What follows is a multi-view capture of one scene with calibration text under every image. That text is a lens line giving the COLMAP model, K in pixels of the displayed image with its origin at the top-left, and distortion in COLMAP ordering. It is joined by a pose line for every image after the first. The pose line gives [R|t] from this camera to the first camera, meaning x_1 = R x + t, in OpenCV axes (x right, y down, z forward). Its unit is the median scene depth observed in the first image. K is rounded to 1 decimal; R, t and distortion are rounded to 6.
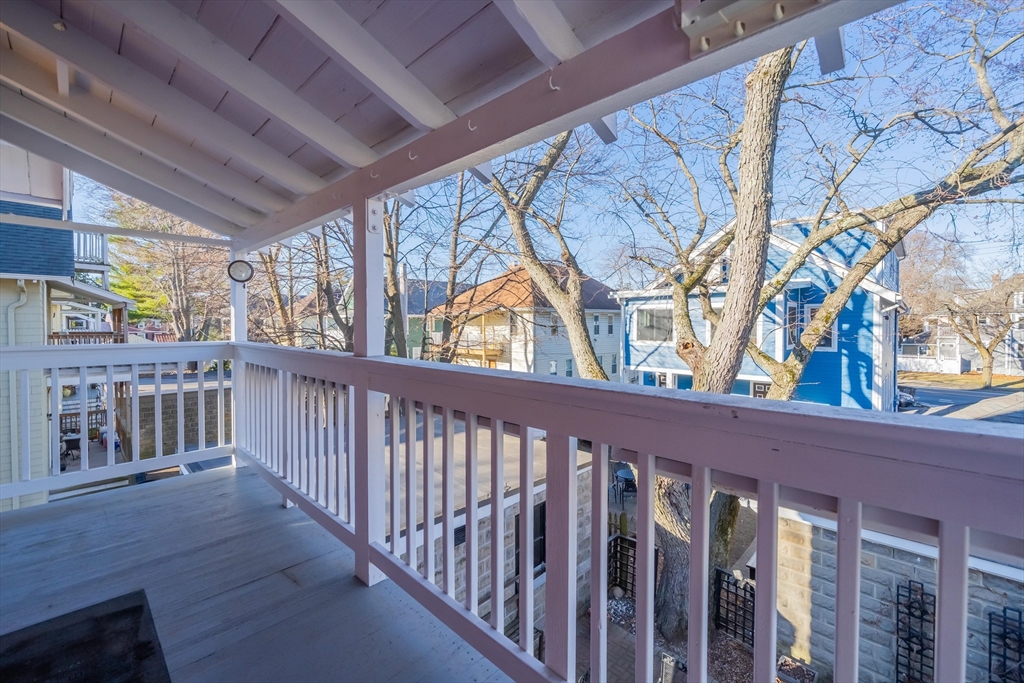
lens RADIAL K [[414.7, 0, 514.3], [0, 414.7, 337.6], [0, 0, 1]] dist [-0.001736, -0.000056]
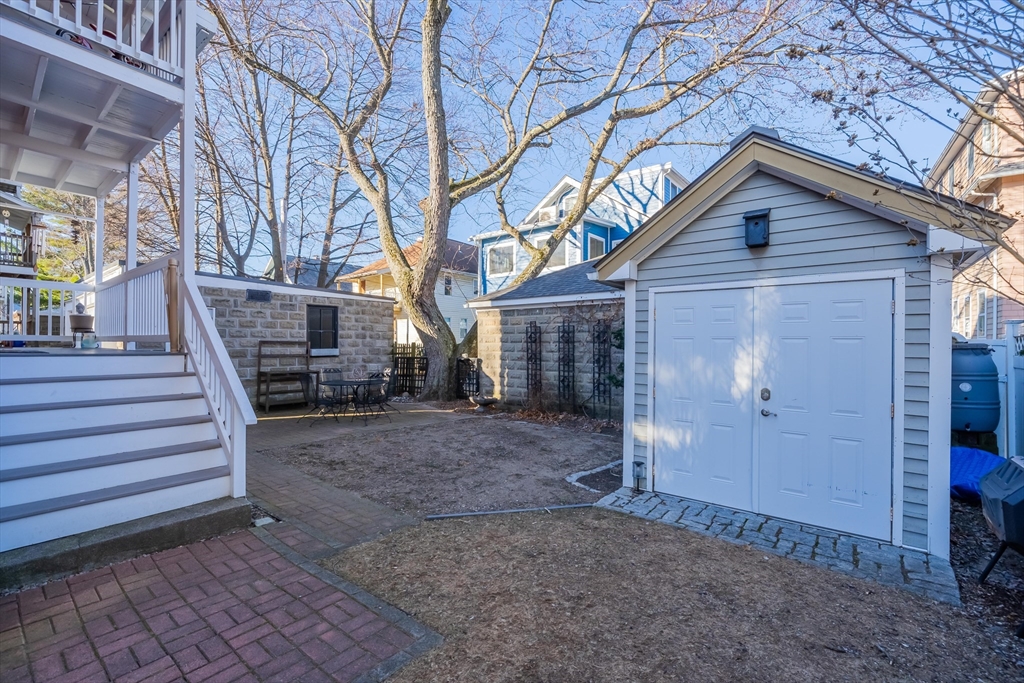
lens RADIAL K [[433.6, 0, 510.5], [0, 433.6, 342.9], [0, 0, 1]] dist [-0.001219, 0.000131]
pose [[0.996547, -0.000709, 0.083025, 0.277619], [0.003917, 0.999252, -0.038476, 0.284615], [-0.082935, 0.038669, 0.995804, -0.292170]]
